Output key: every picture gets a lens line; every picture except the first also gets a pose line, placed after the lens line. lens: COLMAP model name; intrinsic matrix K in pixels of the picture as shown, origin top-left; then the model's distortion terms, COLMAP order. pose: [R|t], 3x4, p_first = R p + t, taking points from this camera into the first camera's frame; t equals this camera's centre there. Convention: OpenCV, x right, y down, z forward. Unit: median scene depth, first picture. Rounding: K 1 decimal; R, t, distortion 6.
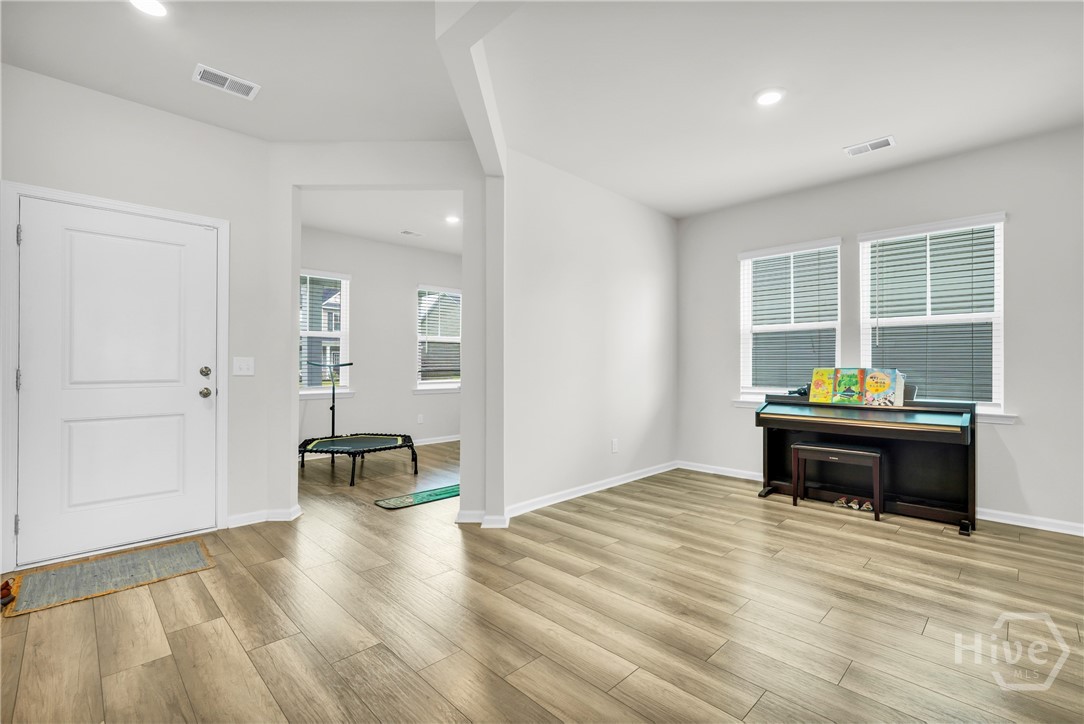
lens RADIAL K [[477.0, 0, 542.0], [0, 477.0, 362.0], [0, 0, 1]] dist [-0.001501, -0.000253]
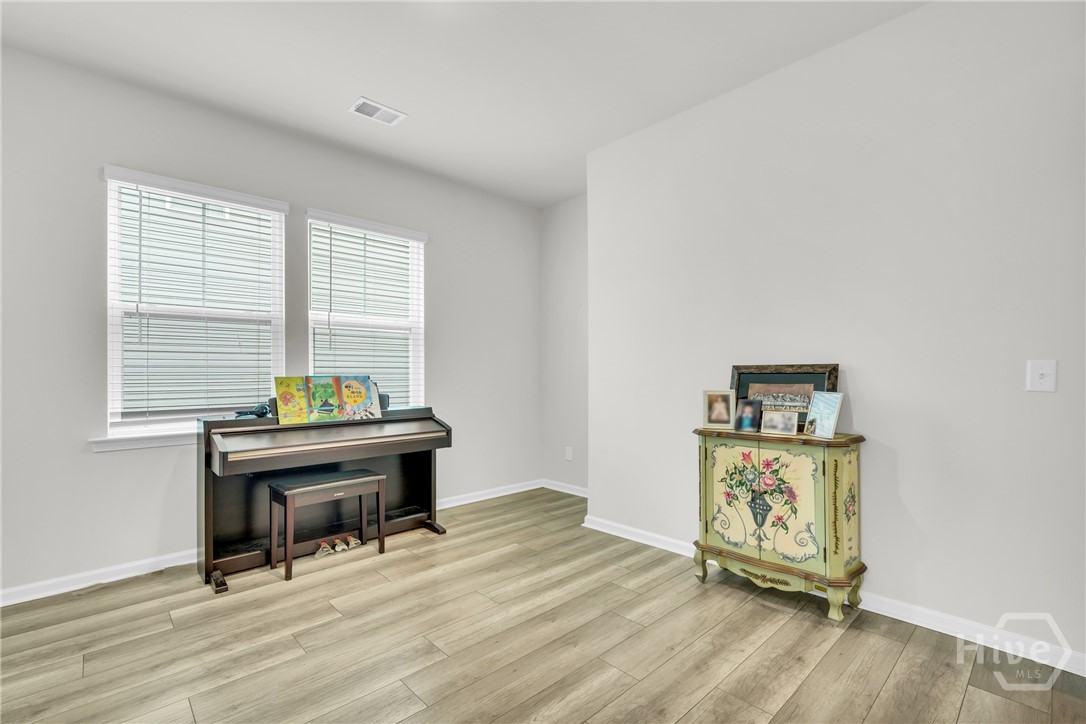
lens RADIAL K [[484.4, 0, 543.0], [0, 484.4, 362.0], [0, 0, 1]] dist [-0.015390, 0.008256]
pose [[0.037686, 0.020980, 0.999069, -0.148397], [0.000838, 0.999779, -0.021026, 0.007106], [-0.999289, 0.001630, 0.037660, 0.627330]]
